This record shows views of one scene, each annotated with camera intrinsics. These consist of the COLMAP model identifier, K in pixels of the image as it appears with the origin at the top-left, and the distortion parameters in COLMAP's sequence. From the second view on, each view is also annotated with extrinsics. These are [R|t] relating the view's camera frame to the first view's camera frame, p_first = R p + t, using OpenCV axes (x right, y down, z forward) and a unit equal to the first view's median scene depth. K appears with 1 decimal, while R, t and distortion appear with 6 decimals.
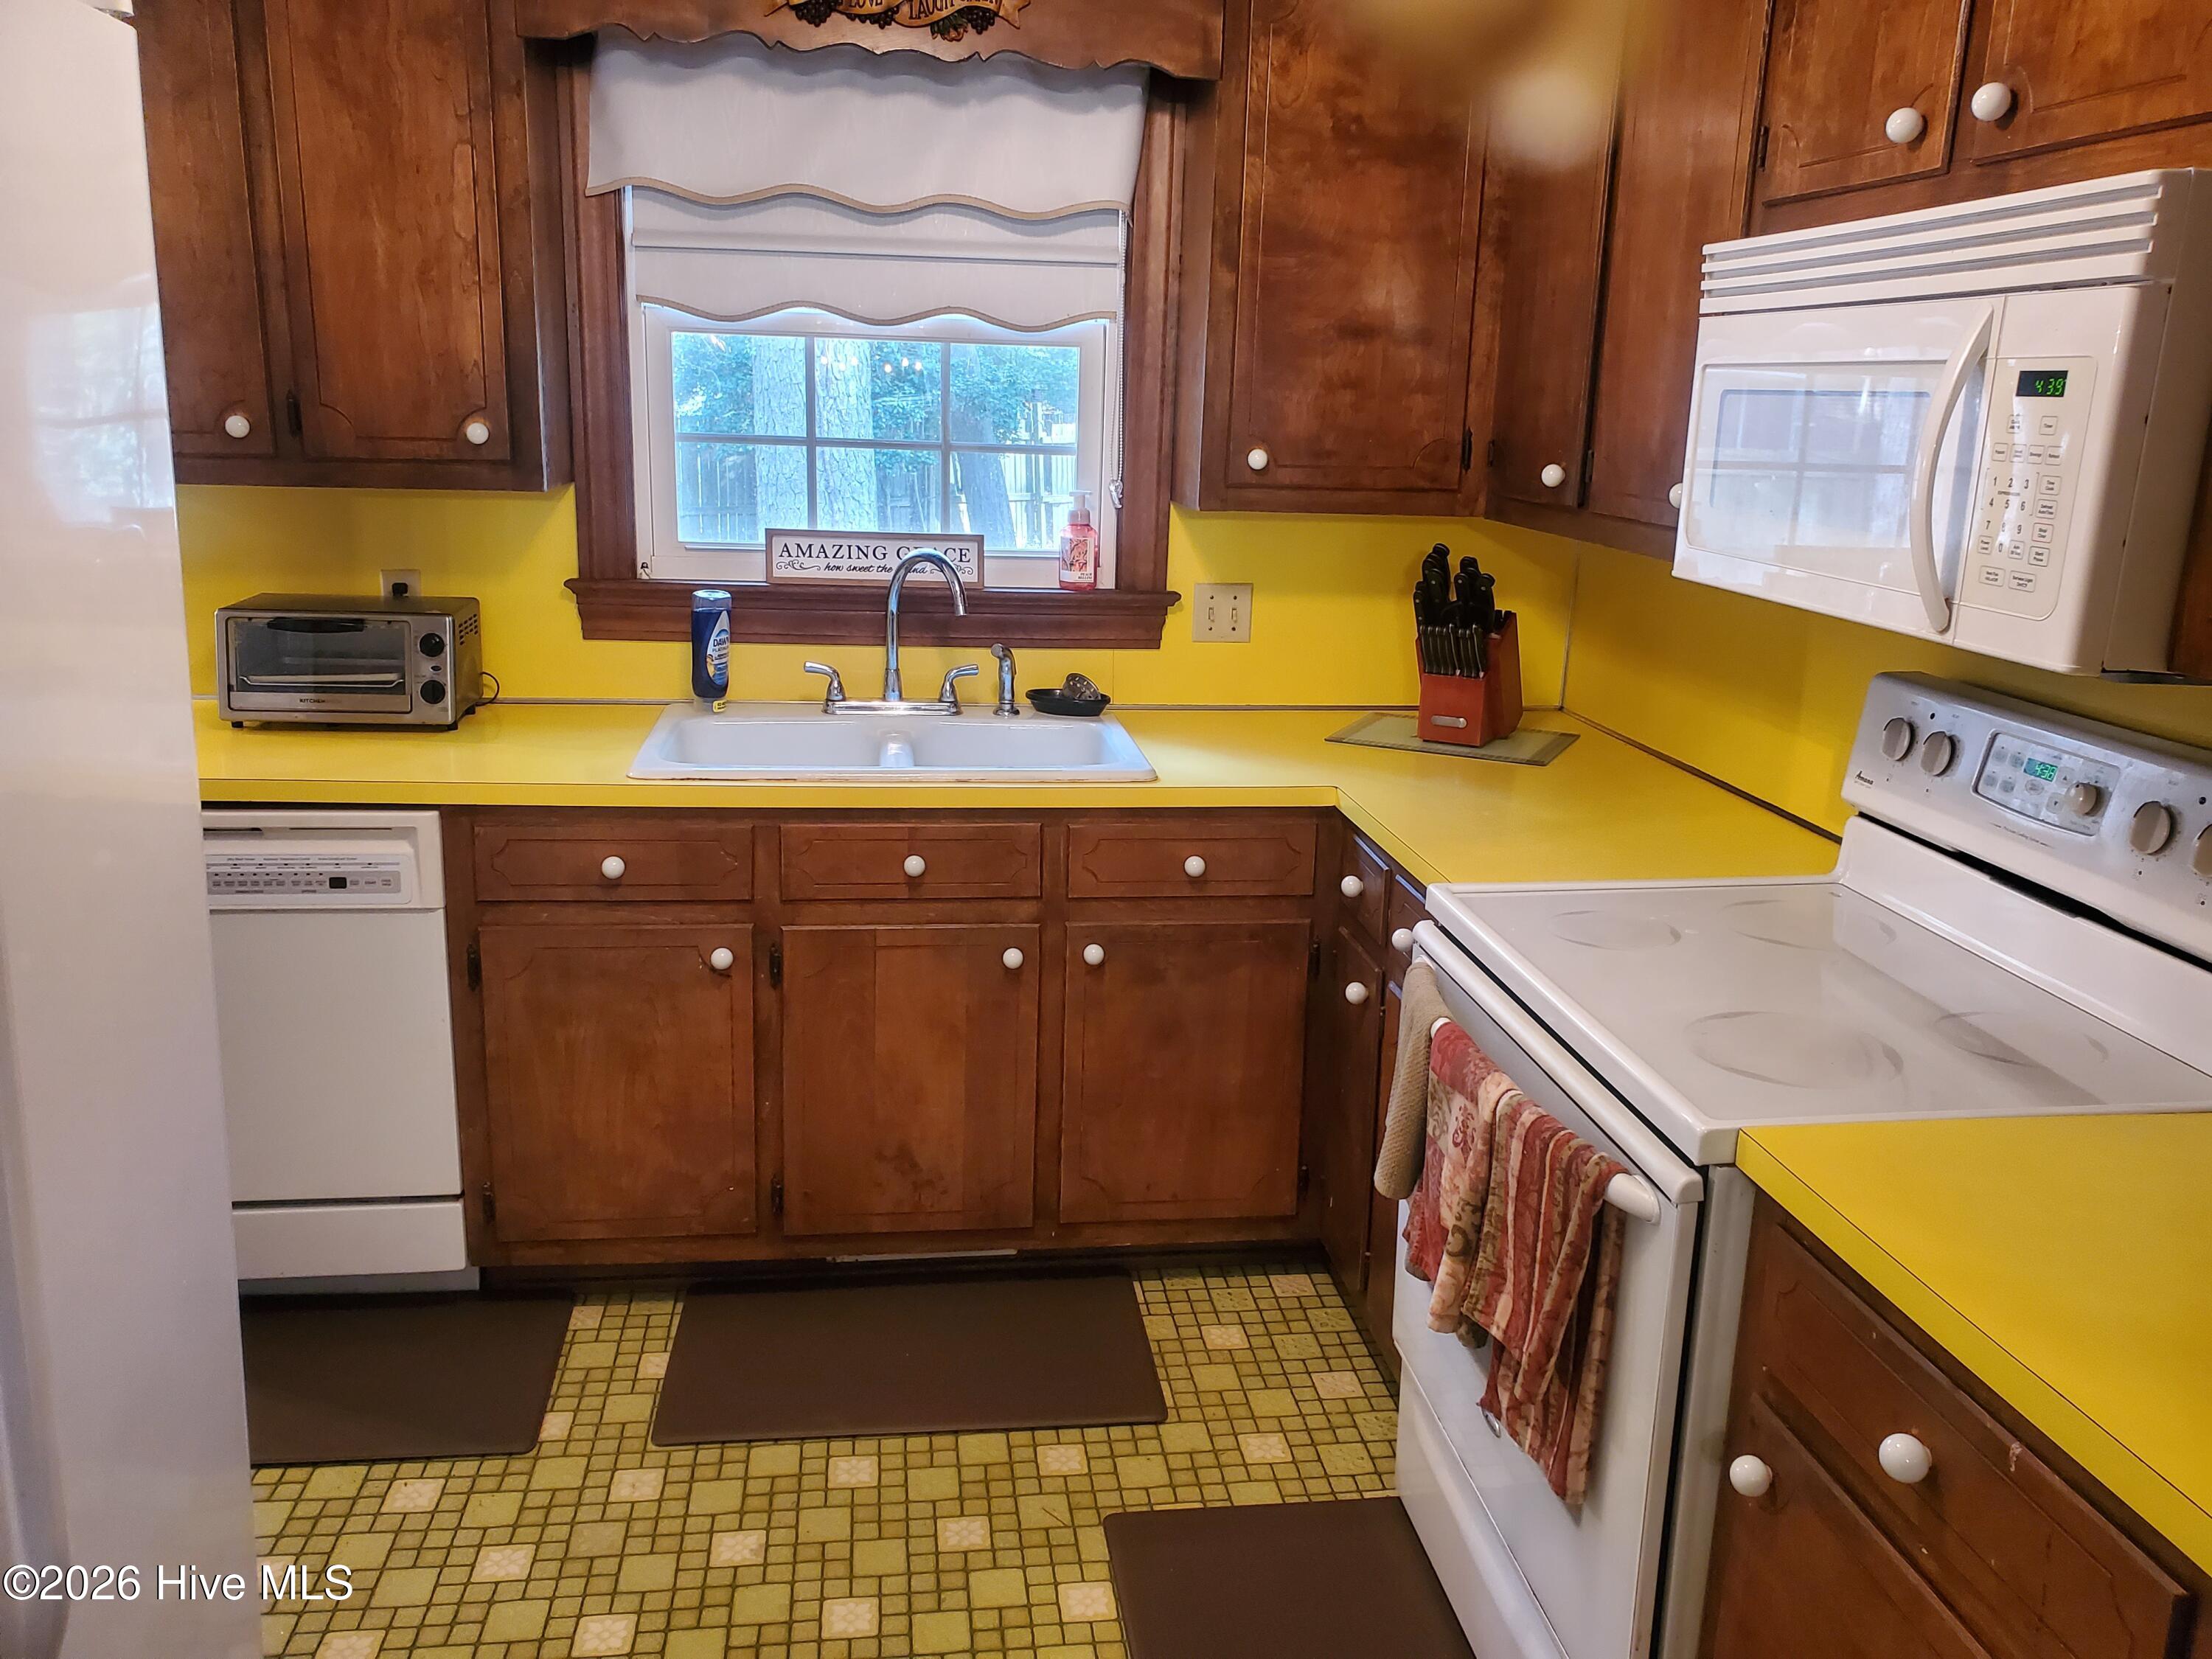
lens RADIAL K [[1756.3, 0, 1108.3], [0, 1756.3, 828.3], [0, 0, 1]] dist [0.063415, -0.018493]
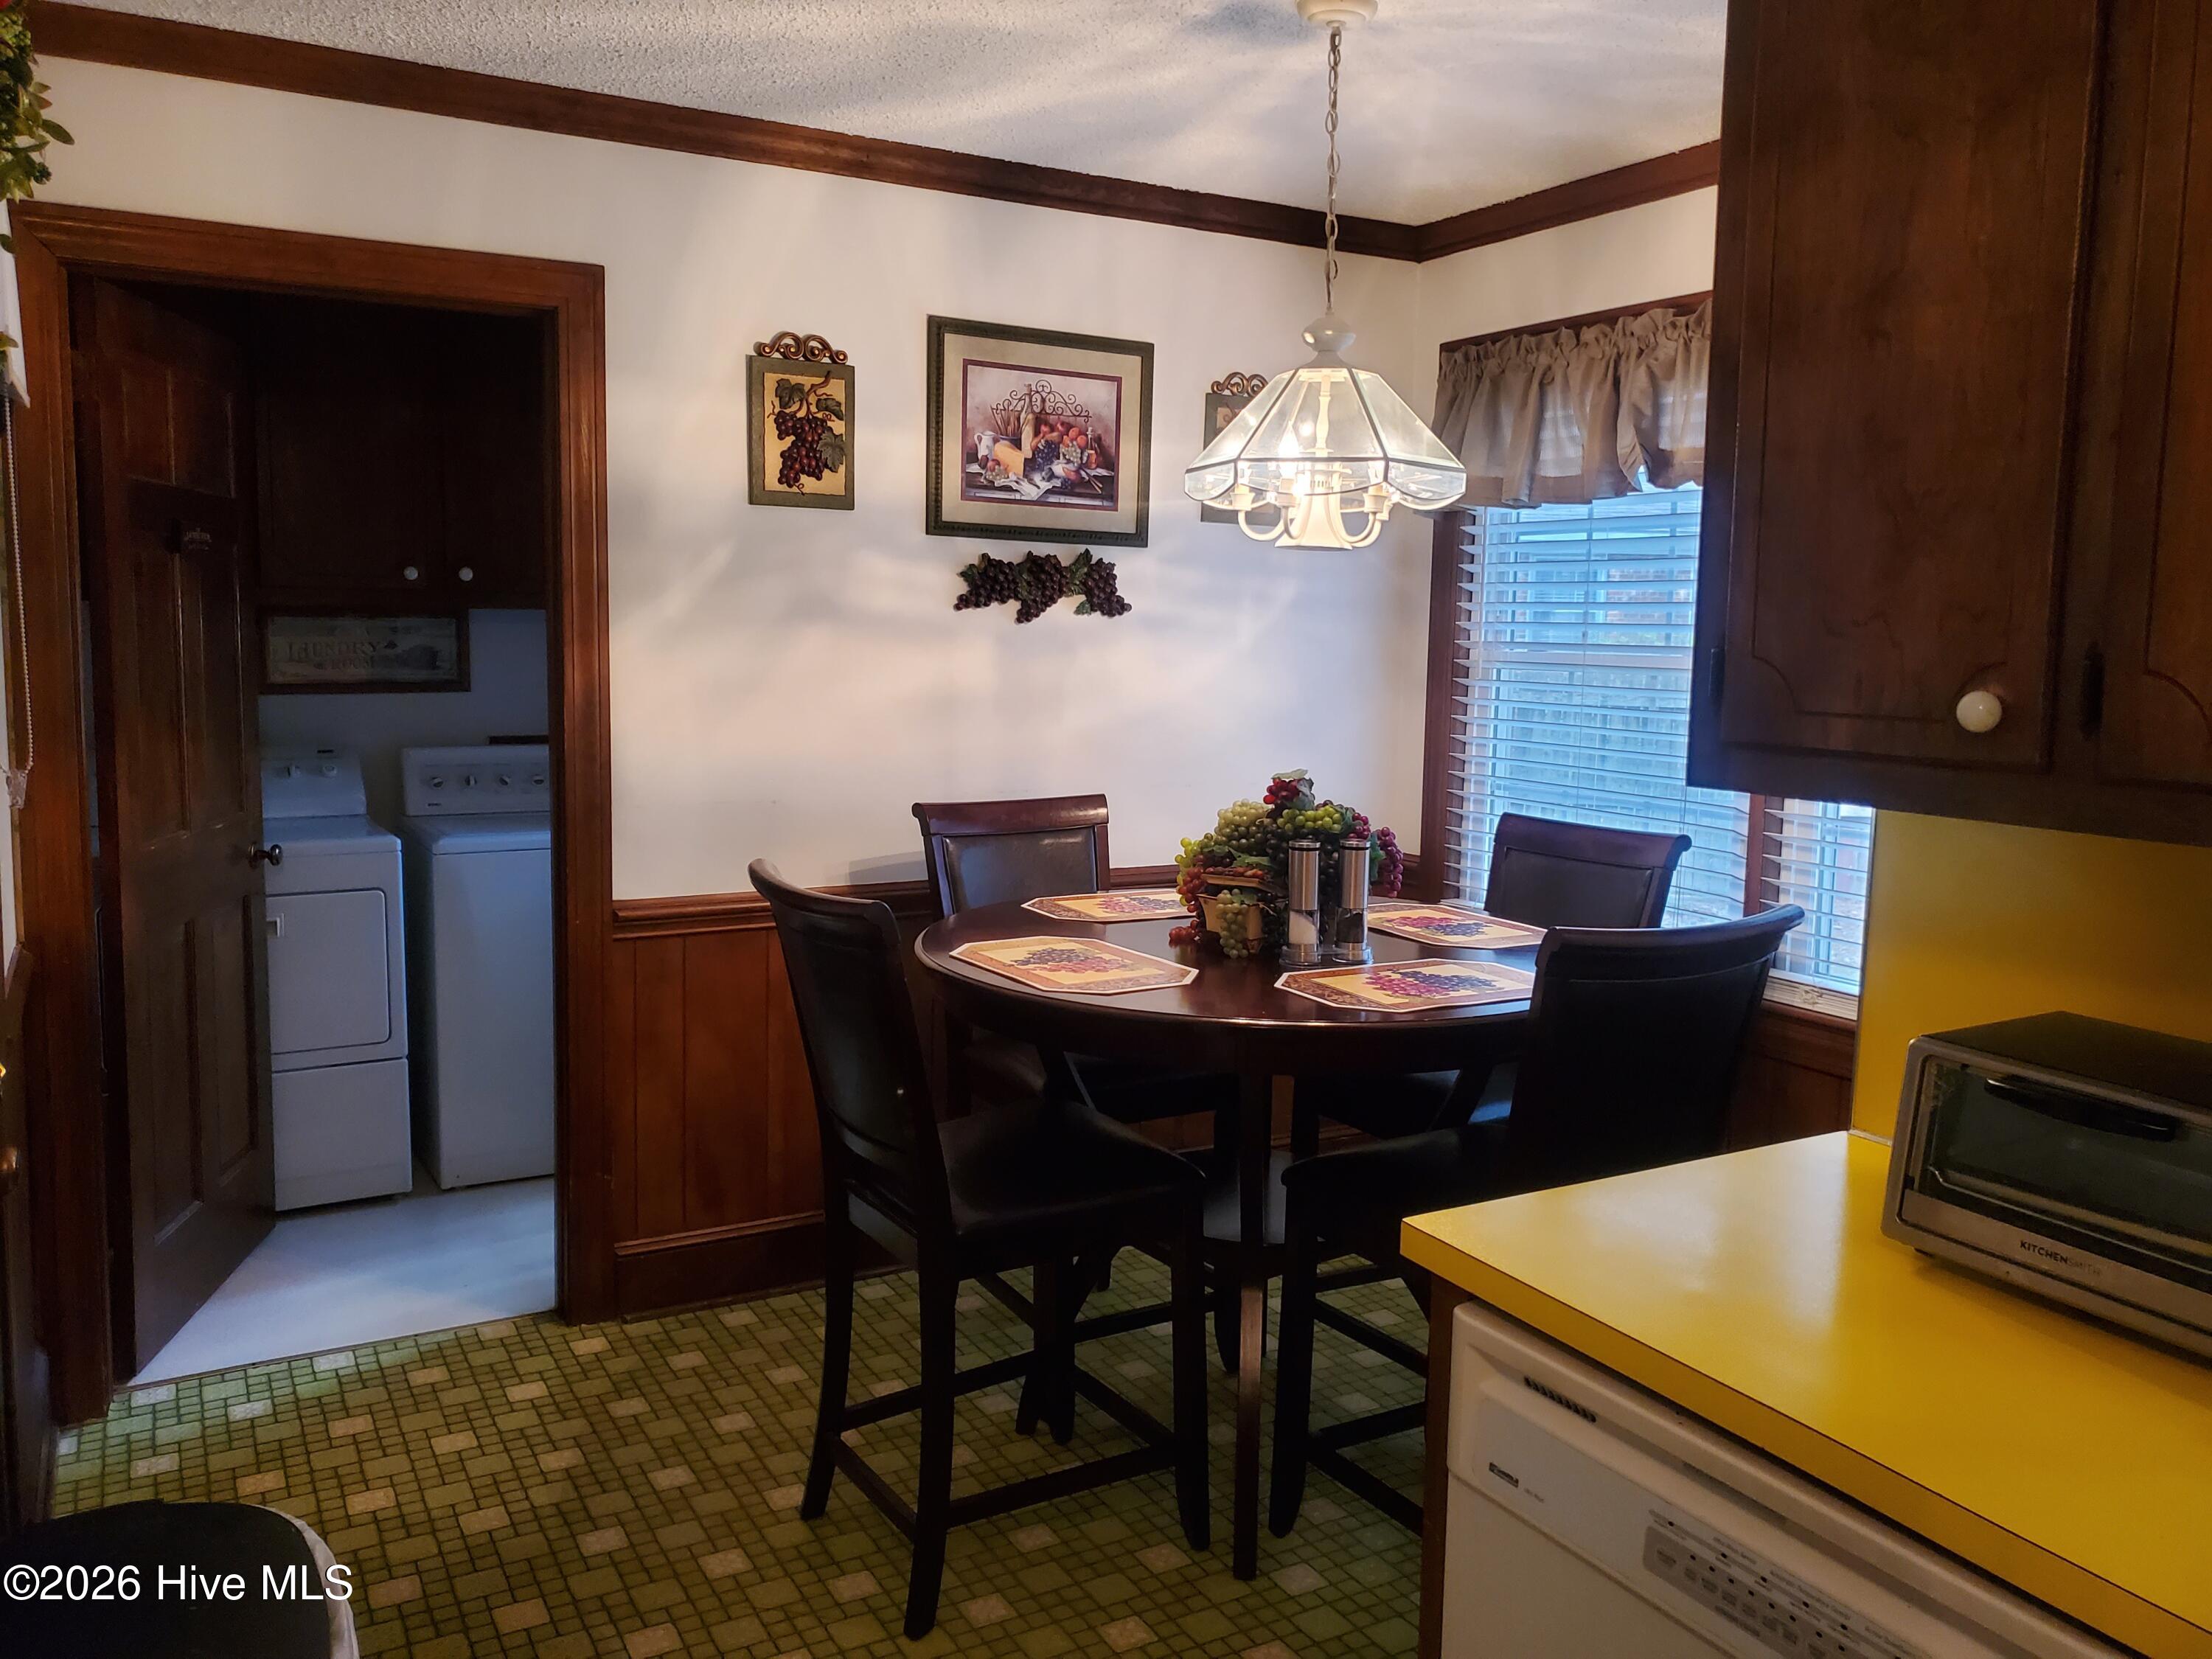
lens RADIAL K [[1756.3, 0, 1105.5], [0, 1756.3, 789.7], [0, 0, 1]] dist [0.063415, -0.018493]
pose [[0.374247, 0.074842, -0.924304, -0.101569], [-0.227677, 0.973645, -0.013349, -0.140009], [0.898945, 0.215439, 0.381423, 0.586543]]
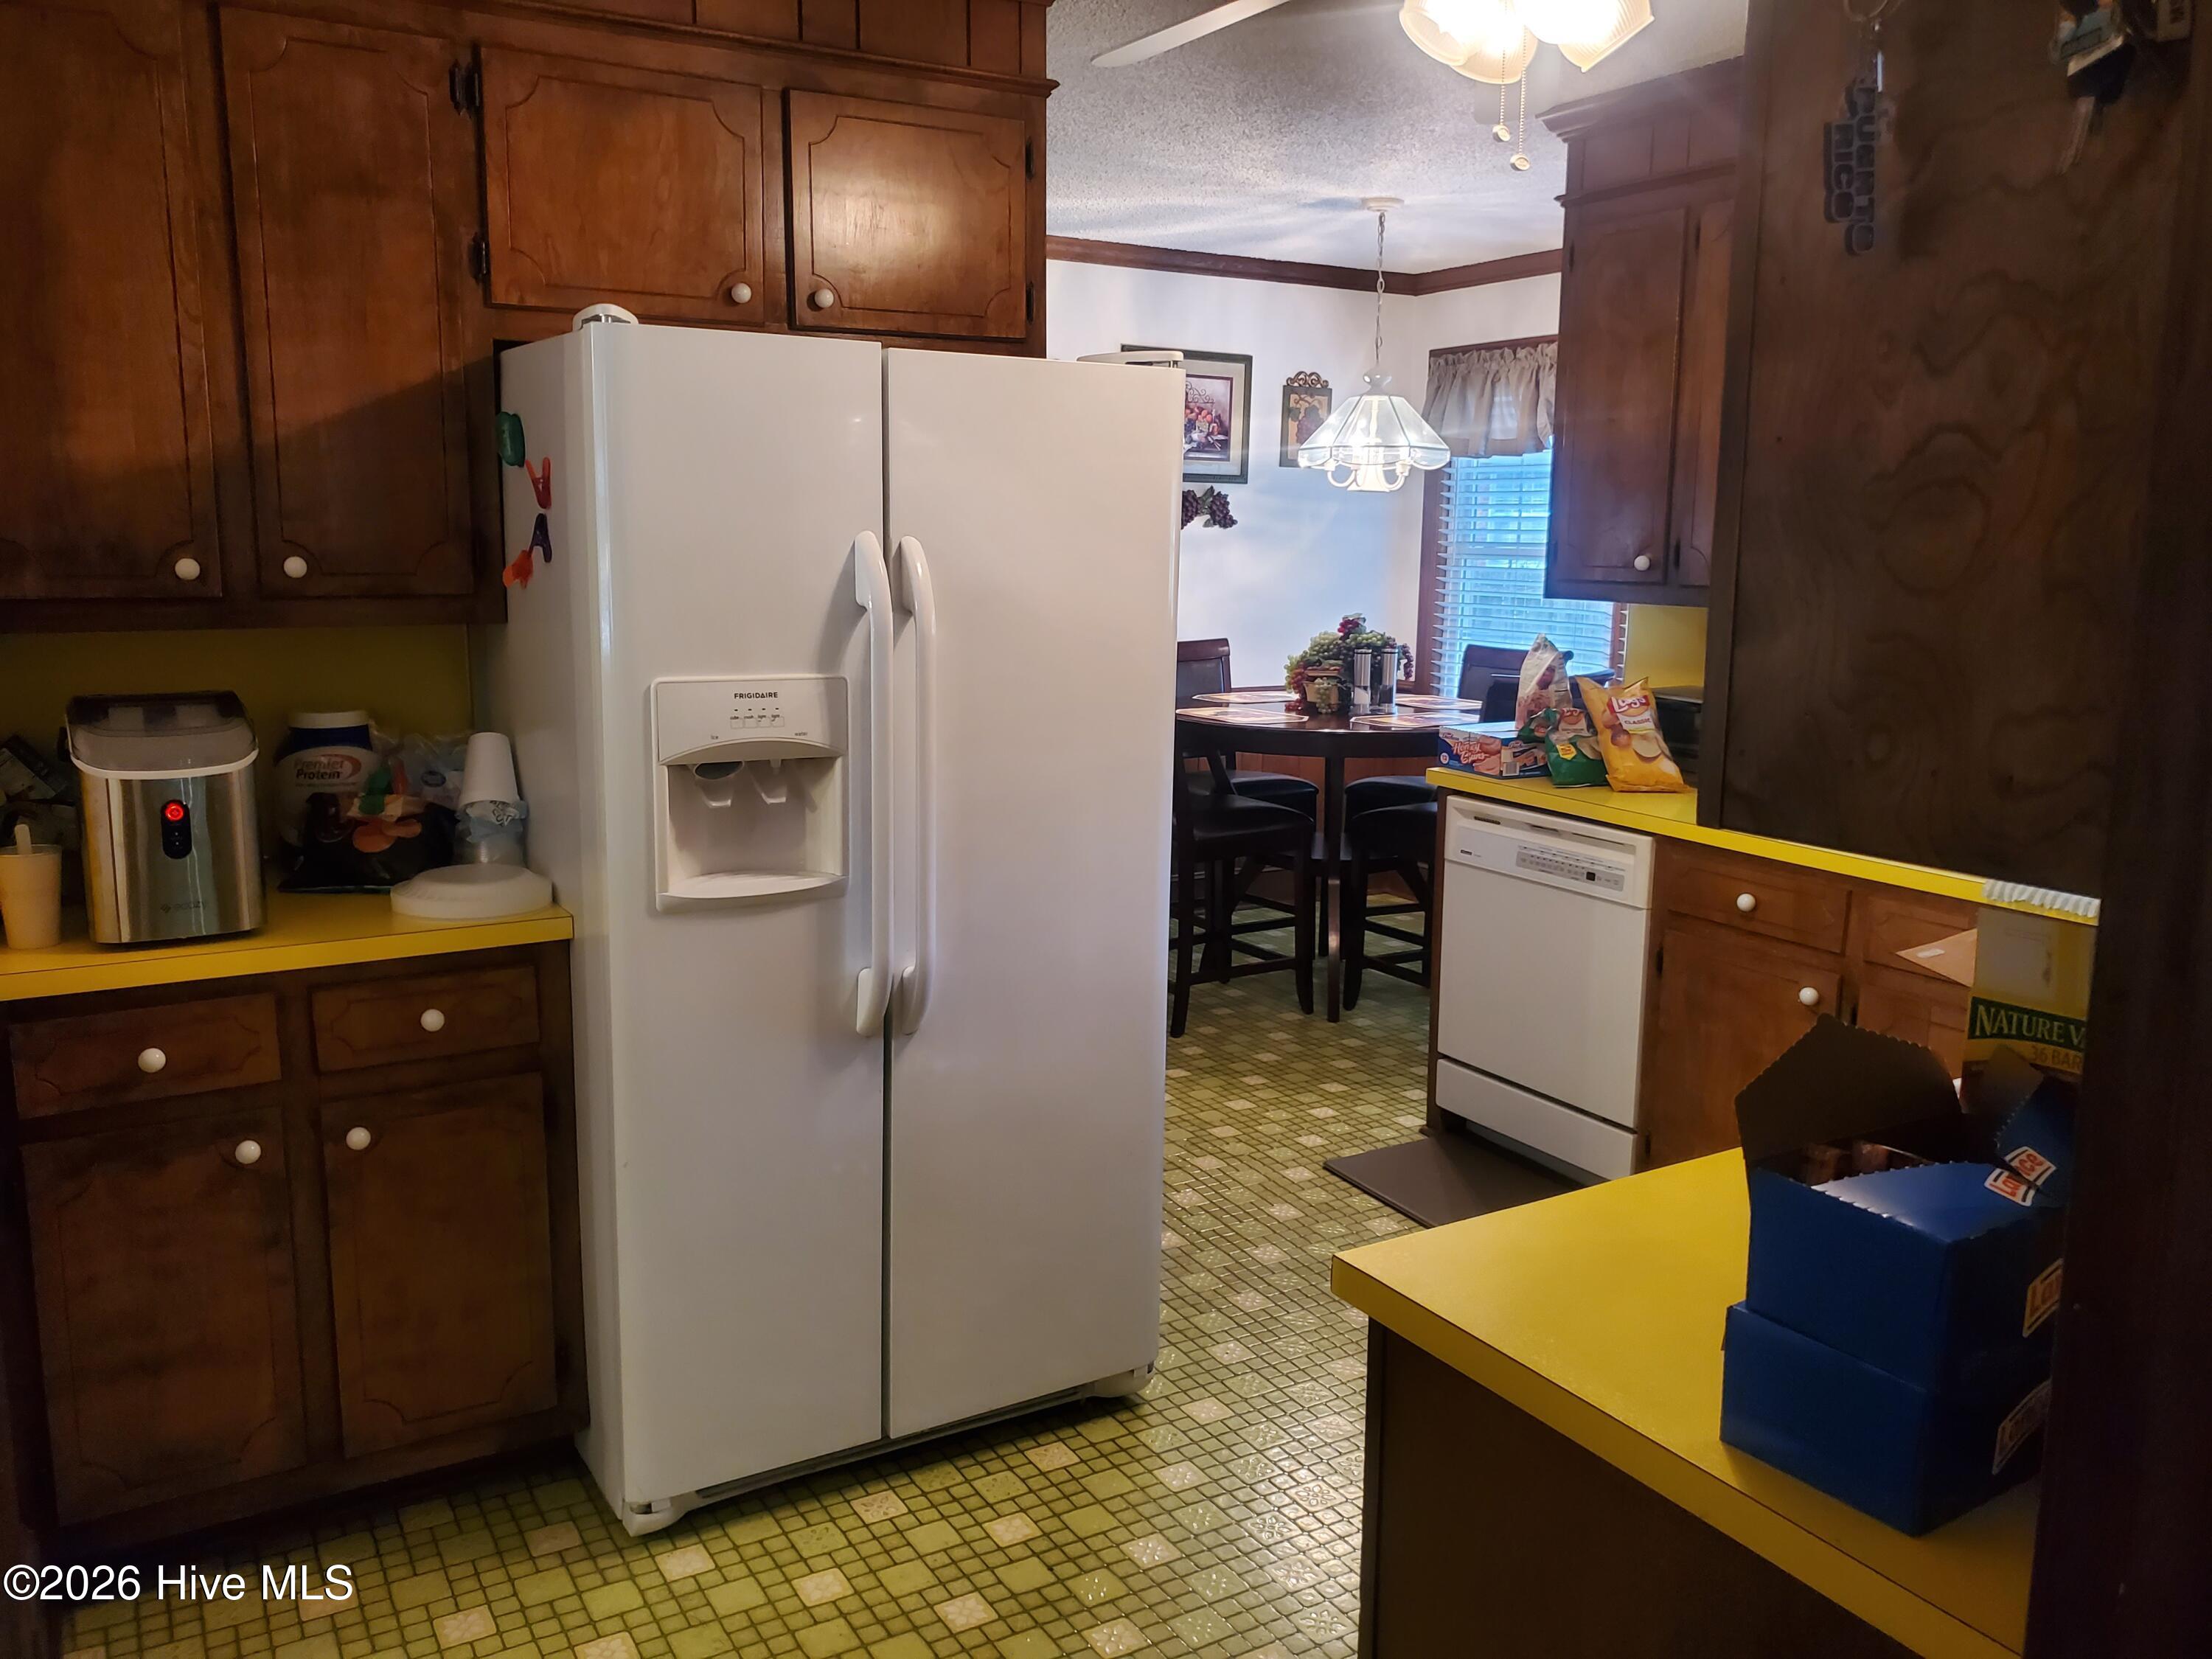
lens RADIAL K [[1756.3, 0, 1103.4], [0, 1756.3, 832.3], [0, 0, 1]] dist [0.063415, -0.018493]
pose [[0.394599, 0.140288, -0.908081, 0.682676], [-0.217273, 0.974496, 0.056134, 0.001487], [0.892796, 0.175151, 0.415015, 0.056304]]
